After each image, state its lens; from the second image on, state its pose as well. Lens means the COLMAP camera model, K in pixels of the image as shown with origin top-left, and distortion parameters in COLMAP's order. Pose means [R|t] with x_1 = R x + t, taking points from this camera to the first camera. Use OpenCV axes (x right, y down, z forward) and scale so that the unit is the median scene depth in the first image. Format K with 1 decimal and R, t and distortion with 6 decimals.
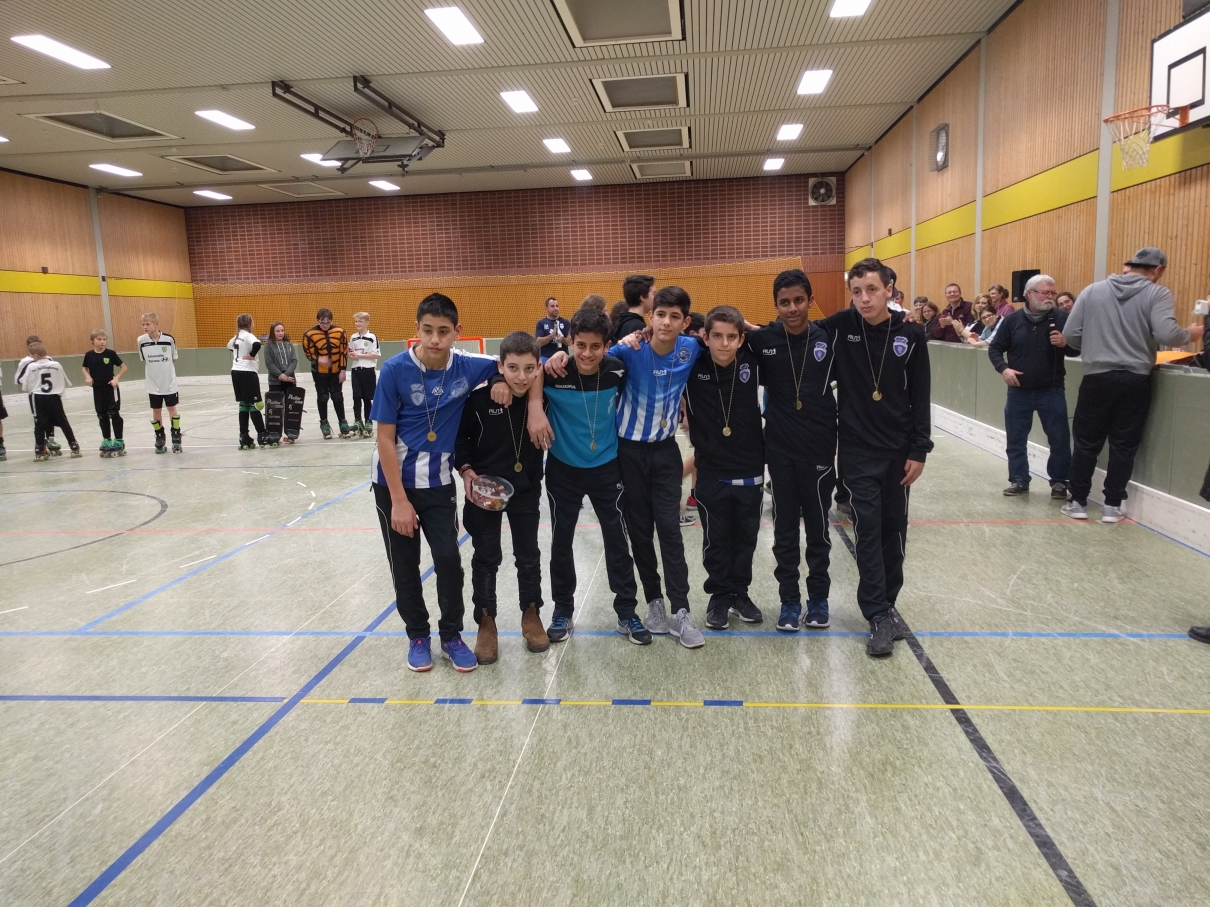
lens RADIAL K [[913.2, 0, 601.0], [0, 913.2, 453.1], [0, 0, 1]] dist [-0.004754, 0.040489]
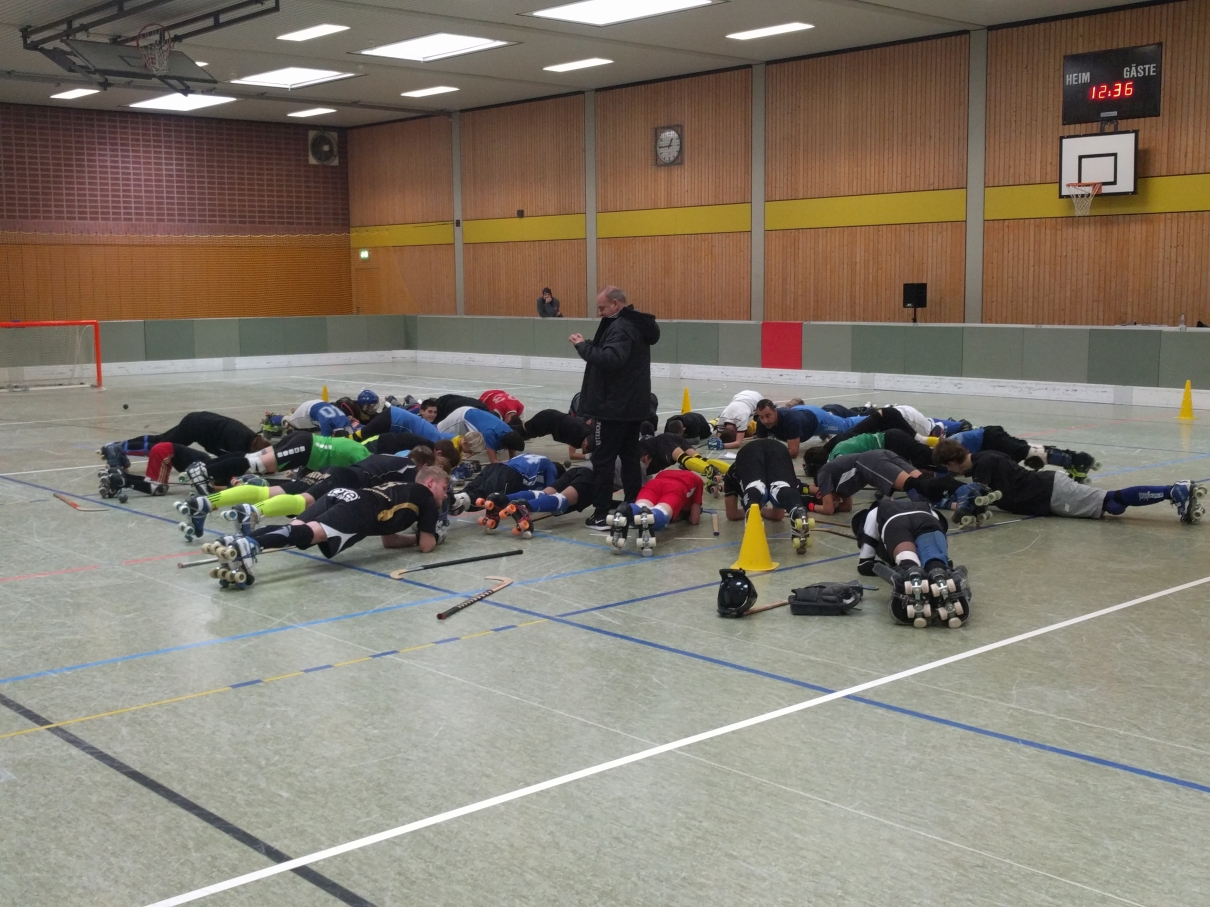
lens RADIAL K [[1443.7, 0, 605.0], [0, 1443.7, 453.5], [0, 0, 1]] dist [0.029089, -0.074558]
pose [[0.661052, -0.058783, 0.748034, -0.842246], [0.095371, 0.995423, -0.006058, 0.021161], [-0.744254, 0.075345, 0.663633, -0.024043]]
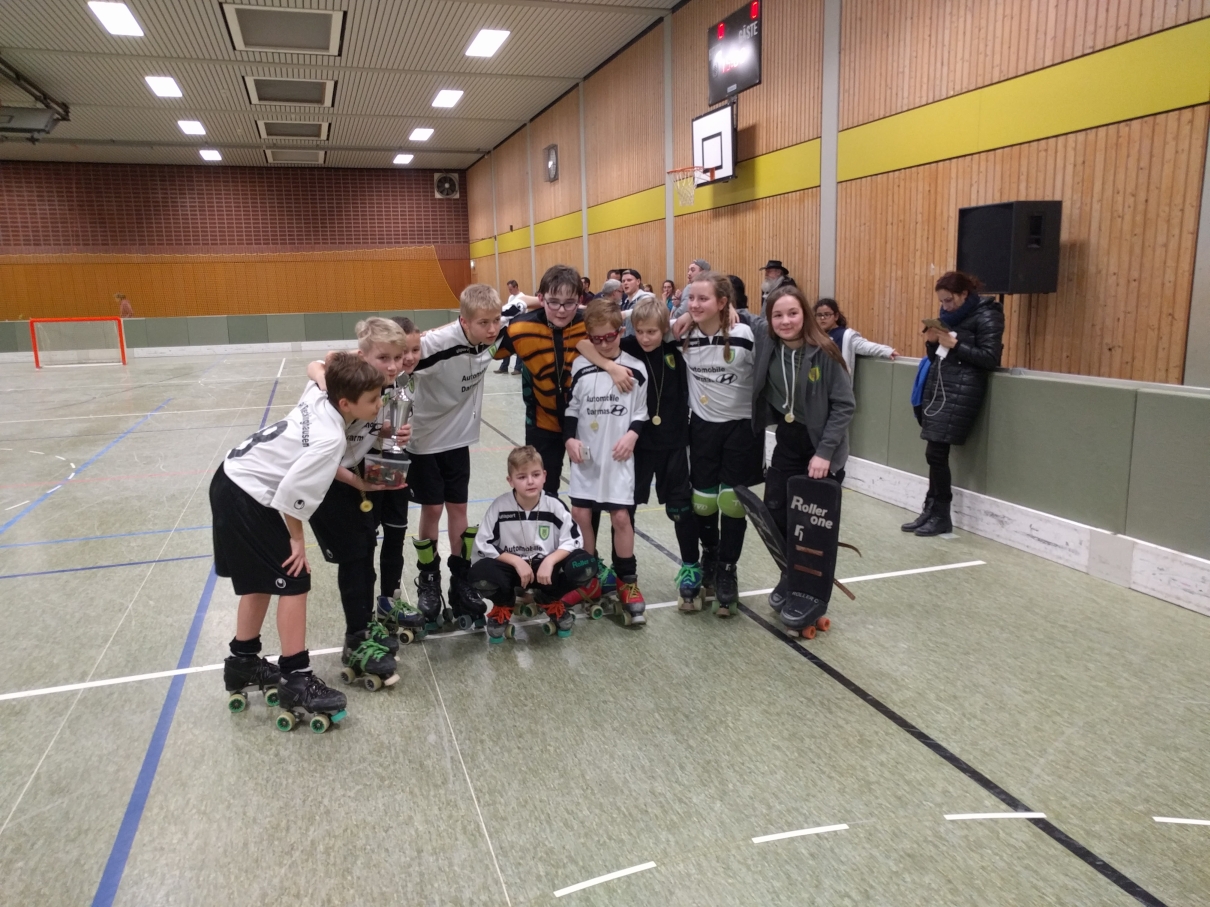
lens RADIAL K [[914.7, 0, 600.5], [0, 914.7, 454.1], [0, 0, 1]] dist [-0.003942, 0.044077]
pose [[0.915008, -0.058164, 0.399220, -0.071031], [0.049670, 0.998266, 0.031598, 0.016681], [-0.400366, -0.009083, 0.916310, -0.133960]]
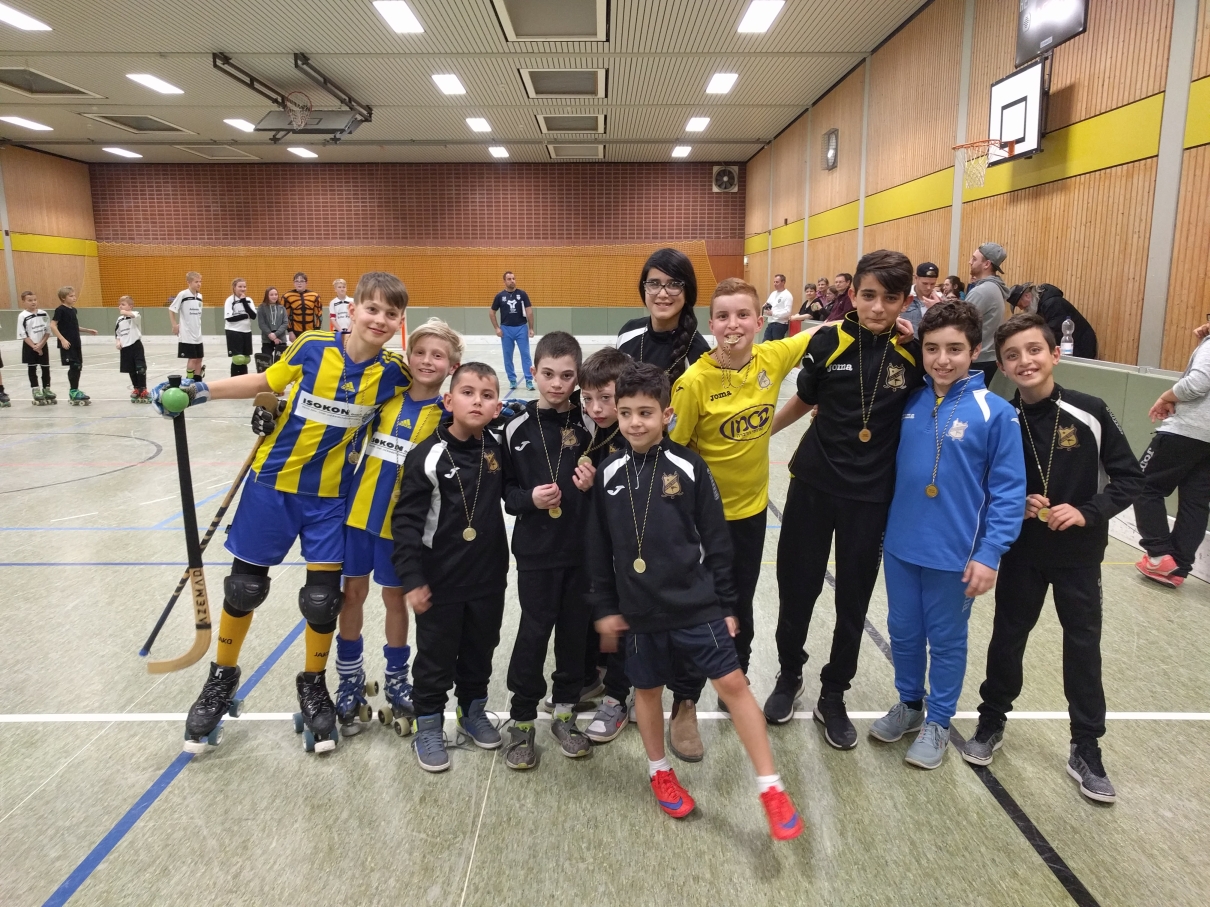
lens RADIAL K [[920.9, 0, 599.2], [0, 920.9, 449.8], [0, 0, 1]] dist [-0.009739, 0.045938]
pose [[0.993776, 0.015844, 0.110266, -0.025118], [-0.018342, 0.999597, 0.021673, 0.011900], [-0.109878, -0.023561, 0.993666, -0.084310]]
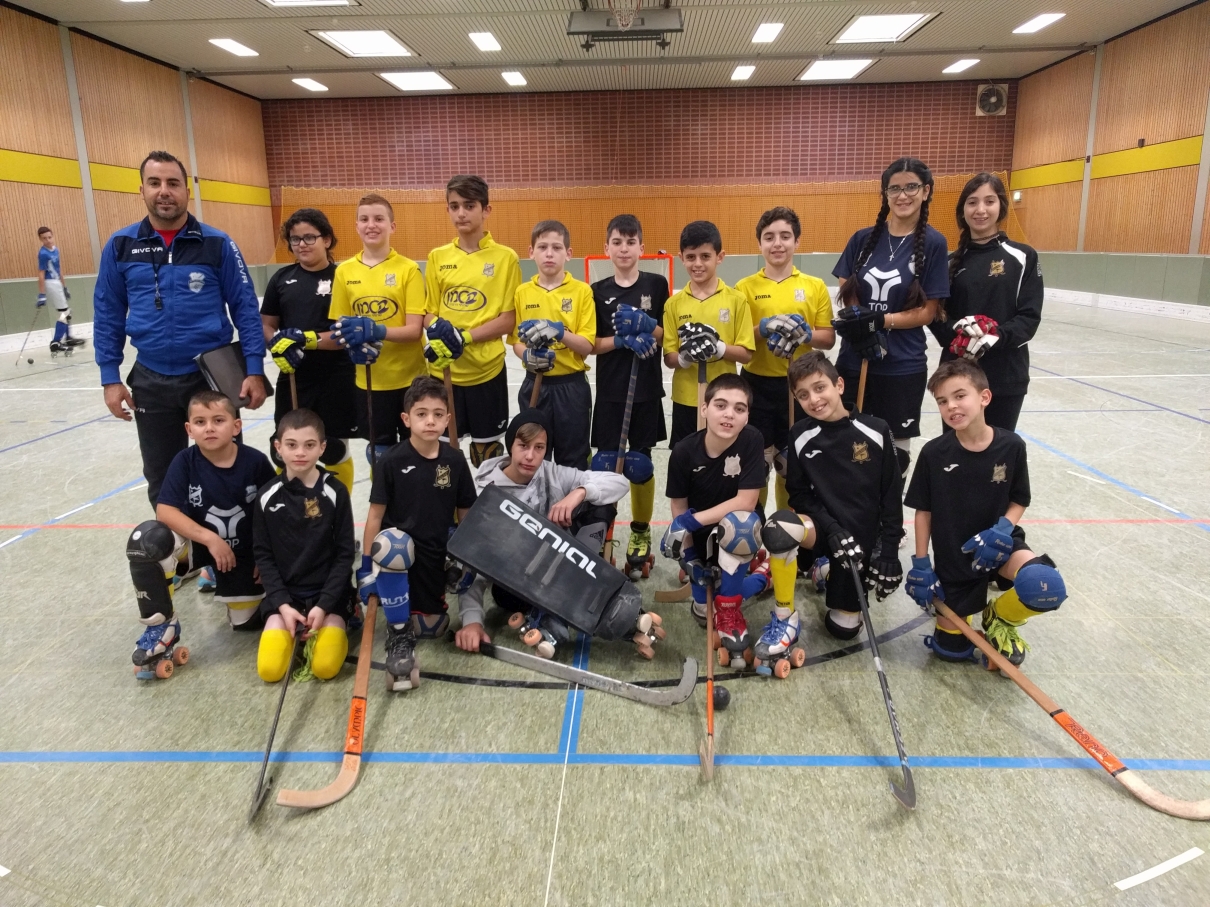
lens RADIAL K [[922.3, 0, 601.7], [0, 922.3, 449.0], [0, 0, 1]] dist [-0.015678, 0.050496]
pose [[0.997502, 0.002214, 0.070603, -0.309775], [-0.007344, 0.997343, 0.072472, -0.006120], [-0.070255, -0.072810, 0.994868, 0.132554]]
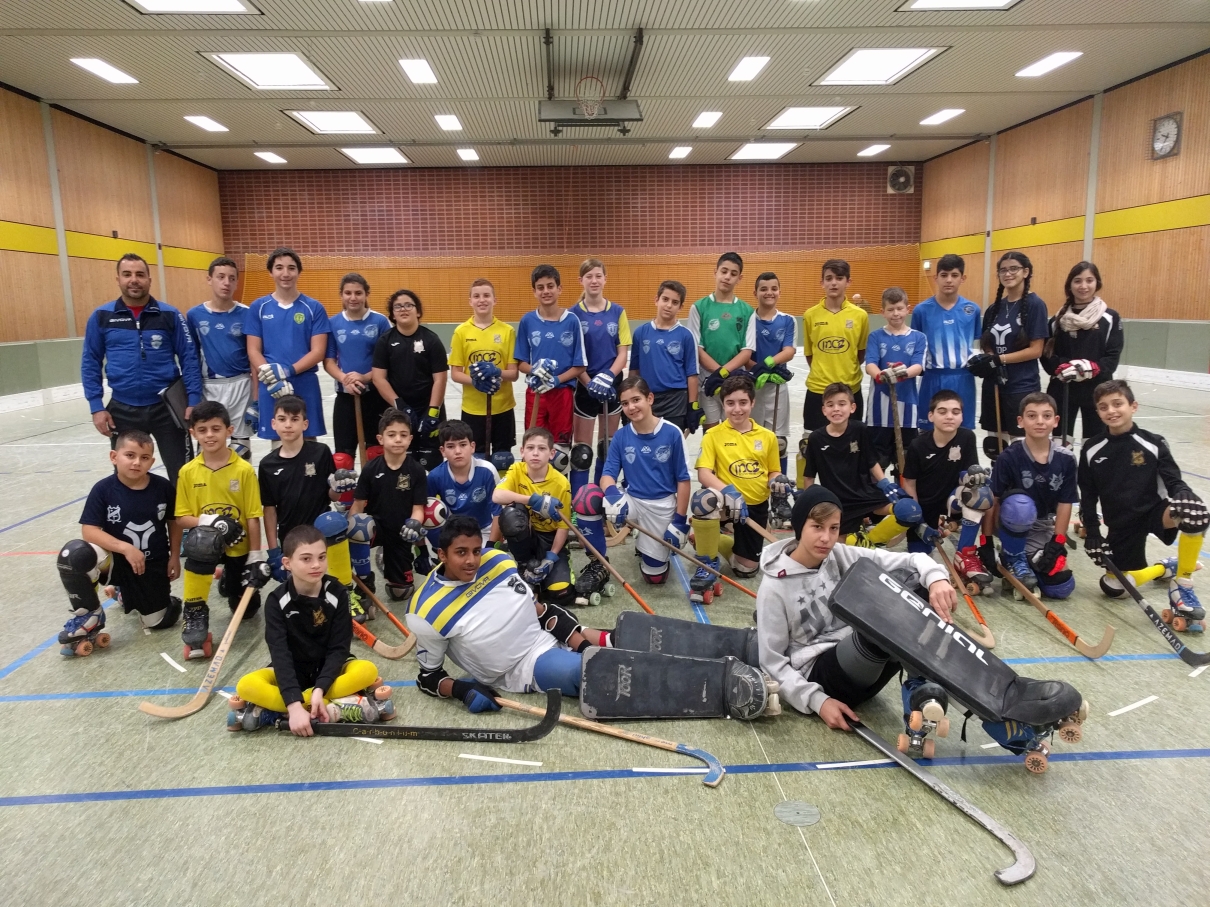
lens RADIAL K [[917.5, 0, 602.9], [0, 917.5, 449.8], [0, 0, 1]] dist [-0.011688, 0.046686]
pose [[0.987293, -0.007129, 0.158750, -0.362696], [0.006014, 0.999954, 0.007500, 0.001875], [-0.158797, -0.006450, 0.987290, 0.078190]]
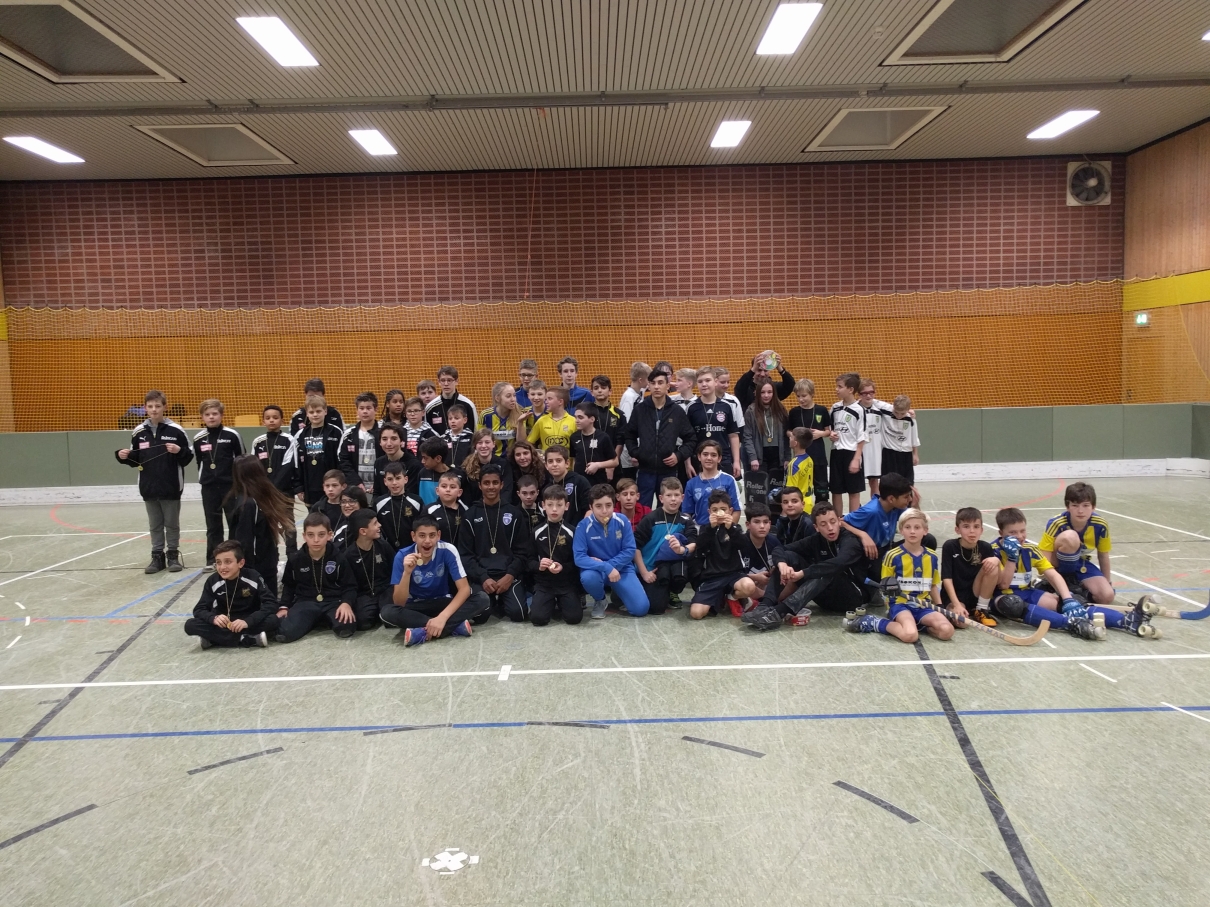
lens RADIAL K [[926.1, 0, 598.3], [0, 926.1, 452.1], [0, 0, 1]] dist [0.004331, 0.007229]
pose [[0.993570, 0.002040, 0.113202, -0.236984], [0.006098, 0.997422, -0.071497, -0.091825], [-0.113056, 0.071728, 0.990996, 0.632319]]
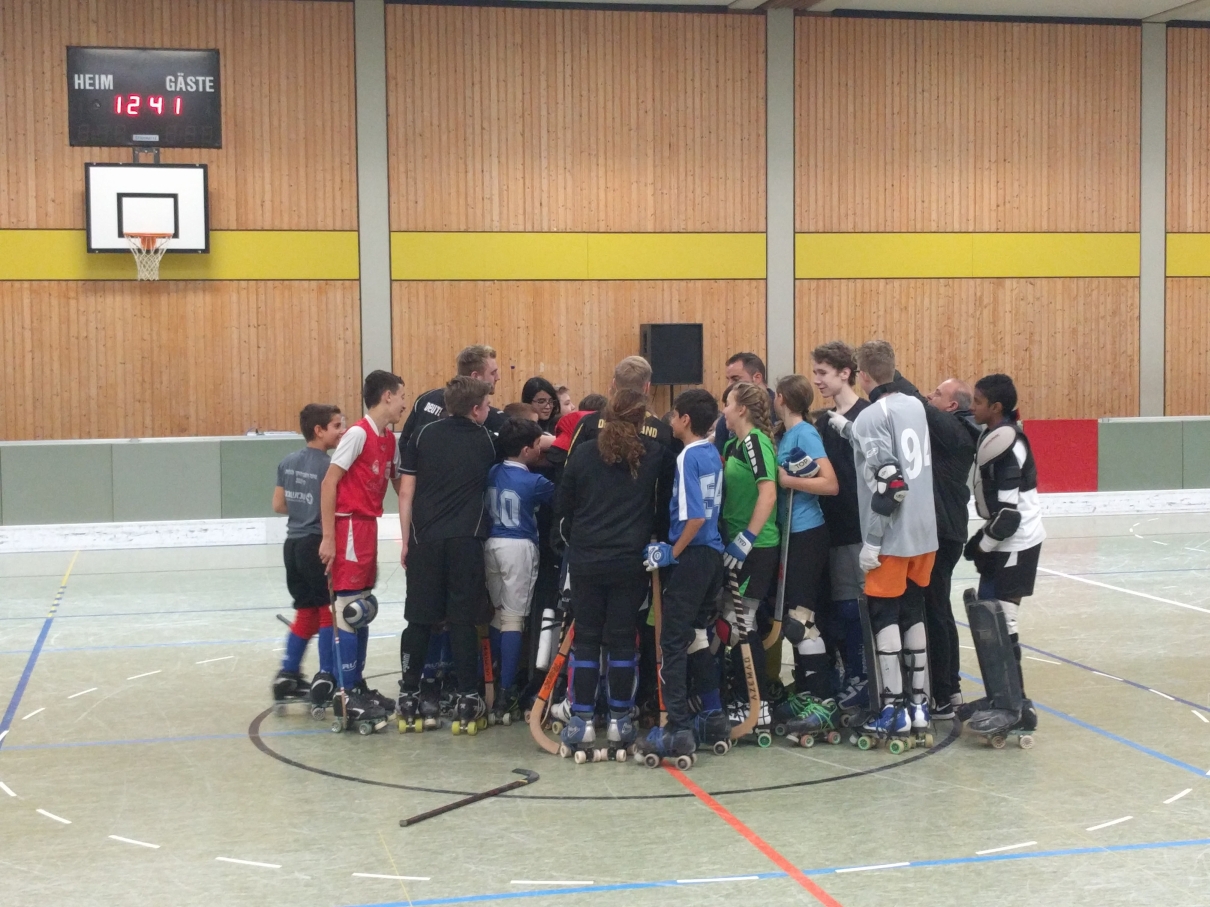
lens RADIAL K [[1875.9, 0, 605.0], [0, 1875.9, 453.5], [0, 0, 1]] dist [0.142724, -0.702115]
pose [[-0.334872, -0.015224, 0.942140, -0.789107], [0.160589, 0.984319, 0.072985, -0.076292], [-0.928478, 0.175738, -0.327177, 0.550526]]
